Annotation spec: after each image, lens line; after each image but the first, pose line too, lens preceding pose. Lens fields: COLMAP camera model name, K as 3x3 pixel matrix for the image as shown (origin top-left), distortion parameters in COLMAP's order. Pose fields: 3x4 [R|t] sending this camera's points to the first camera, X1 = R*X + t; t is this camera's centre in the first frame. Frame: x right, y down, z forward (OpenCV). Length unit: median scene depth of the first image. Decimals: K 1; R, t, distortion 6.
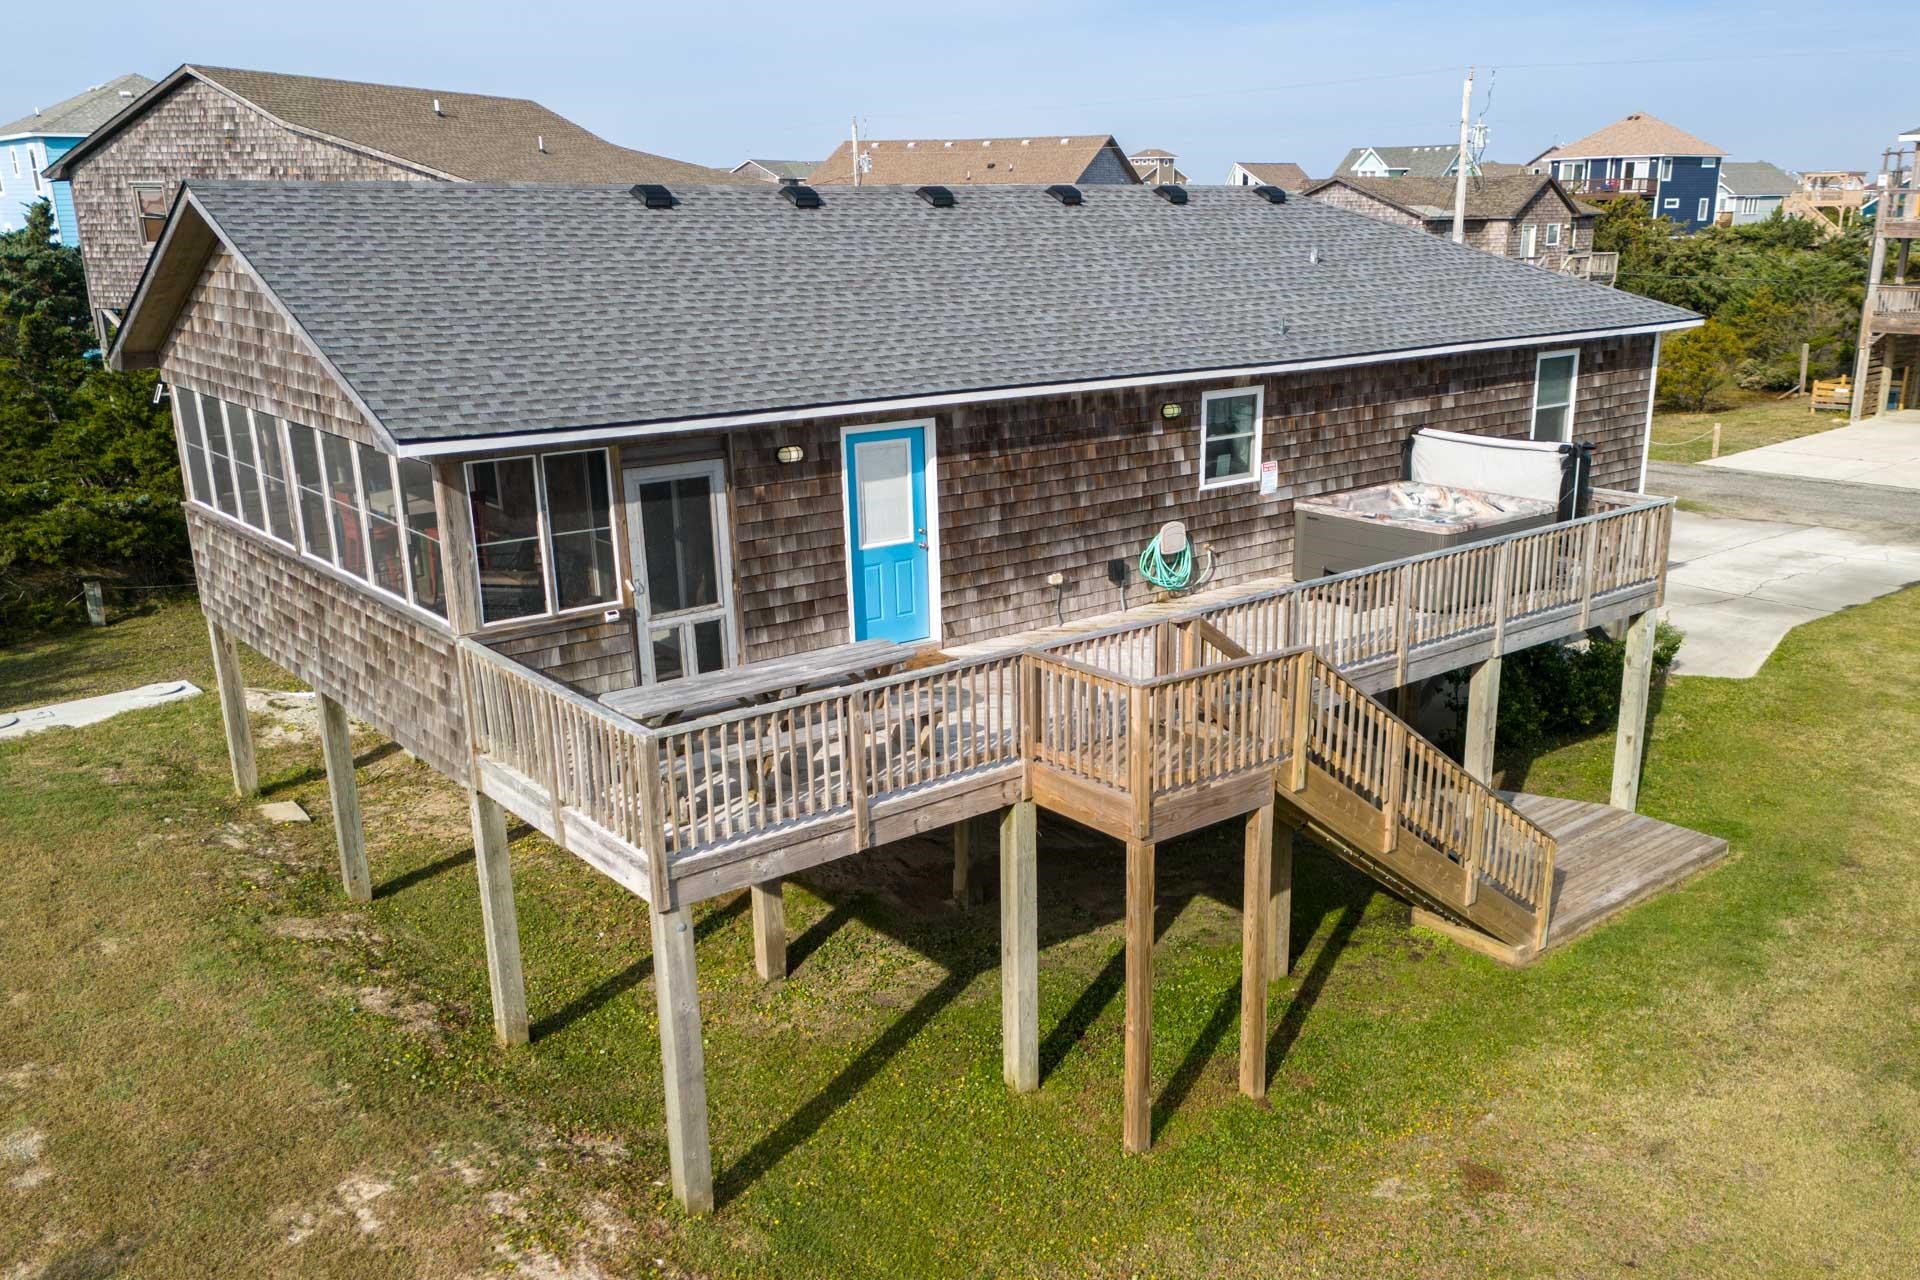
lens RADIAL K [[1595.8, 0, 1081.1], [0, 1595.8, 710.4], [0, 0, 1]] dist [0.057783, -0.024649]
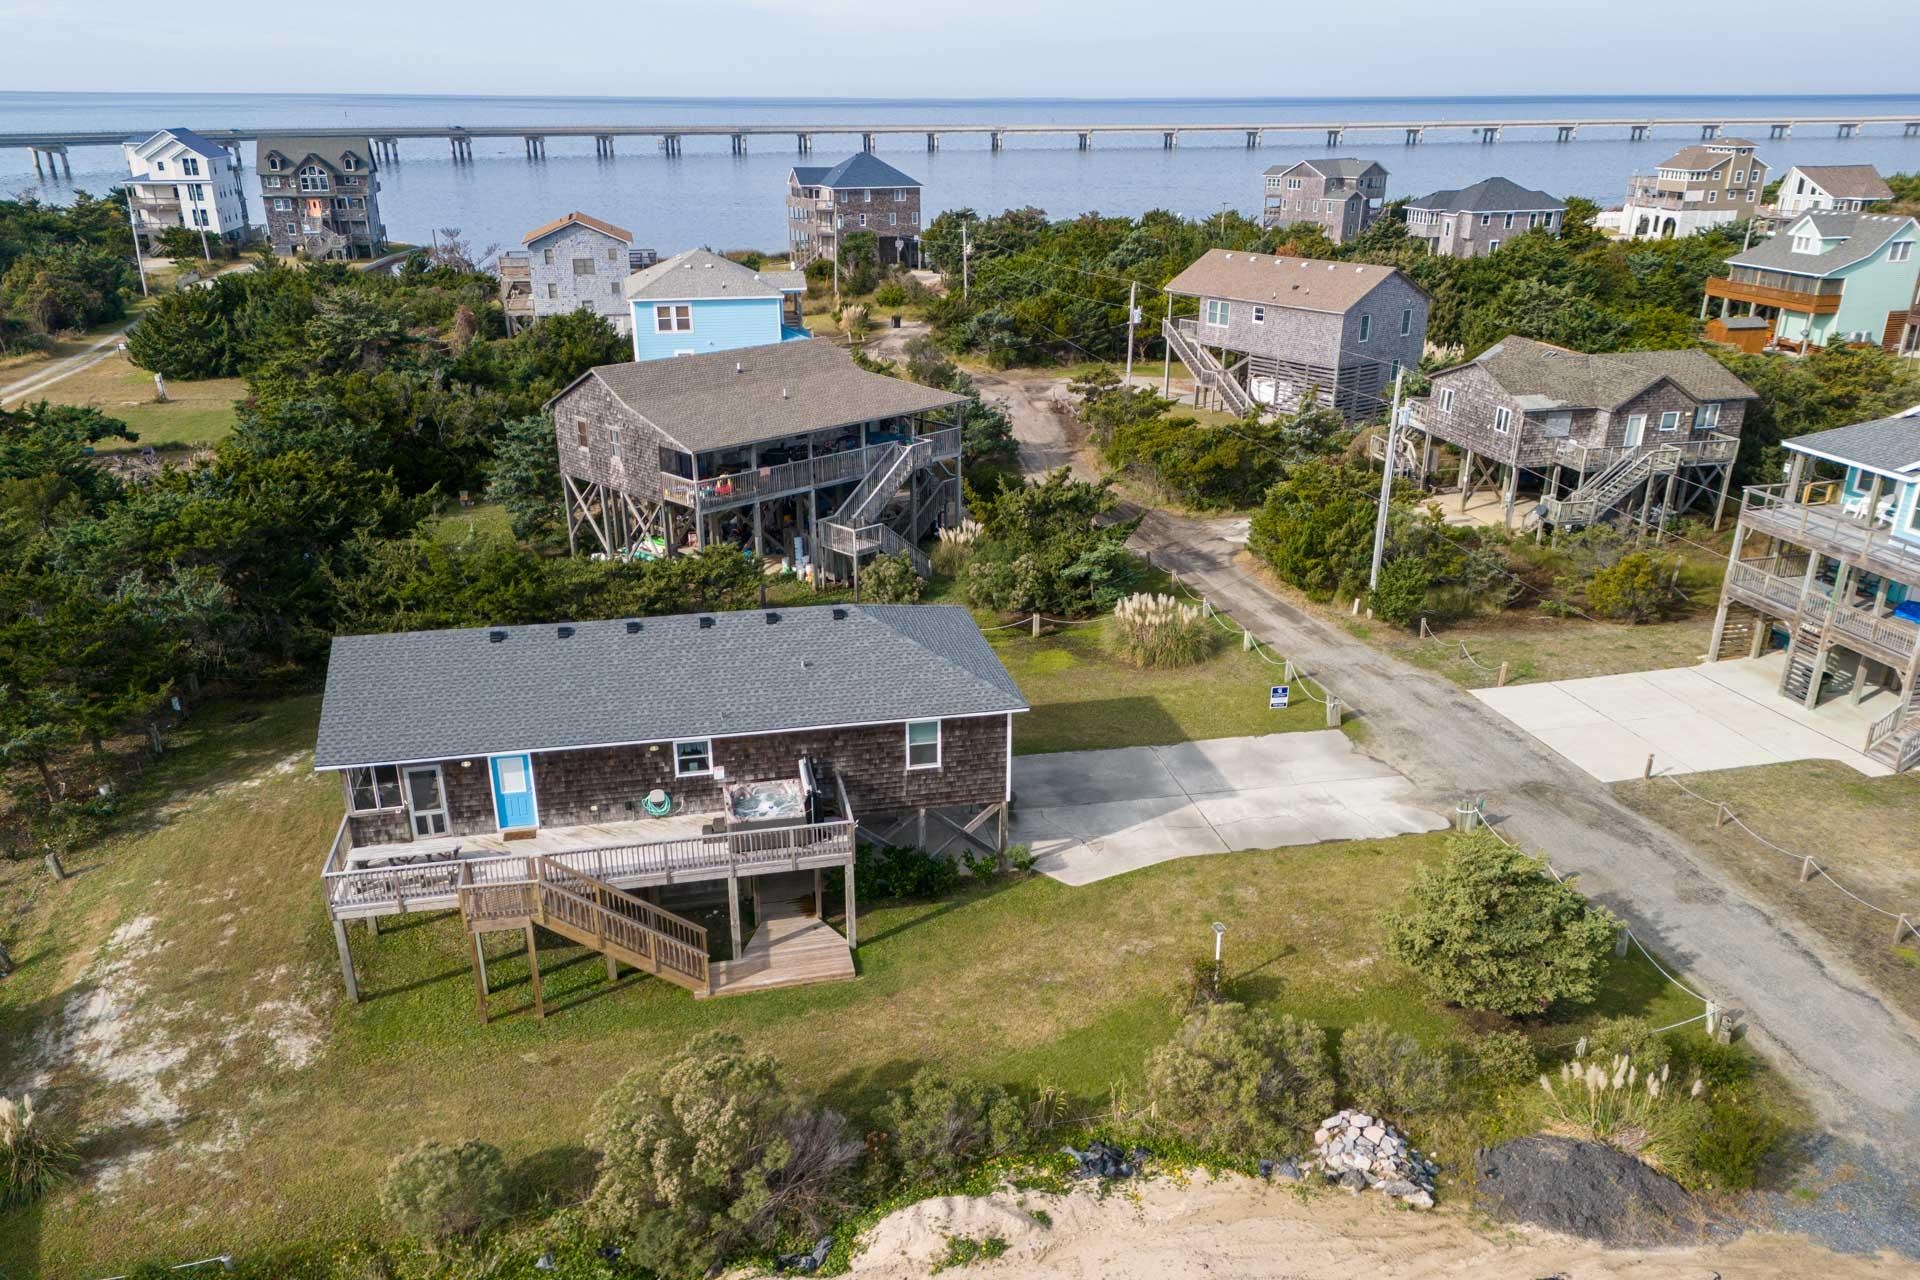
lens RADIAL K [[1400.5, 0, 943.6], [0, 1400.5, 651.1], [0, 0, 1]] dist [0.061131, -0.036004]
pose [[0.876508, 0.194722, -0.440247, 1.283729], [-0.158648, 0.980292, 0.117724, -0.619429], [0.454494, -0.033342, 0.890125, -0.668801]]
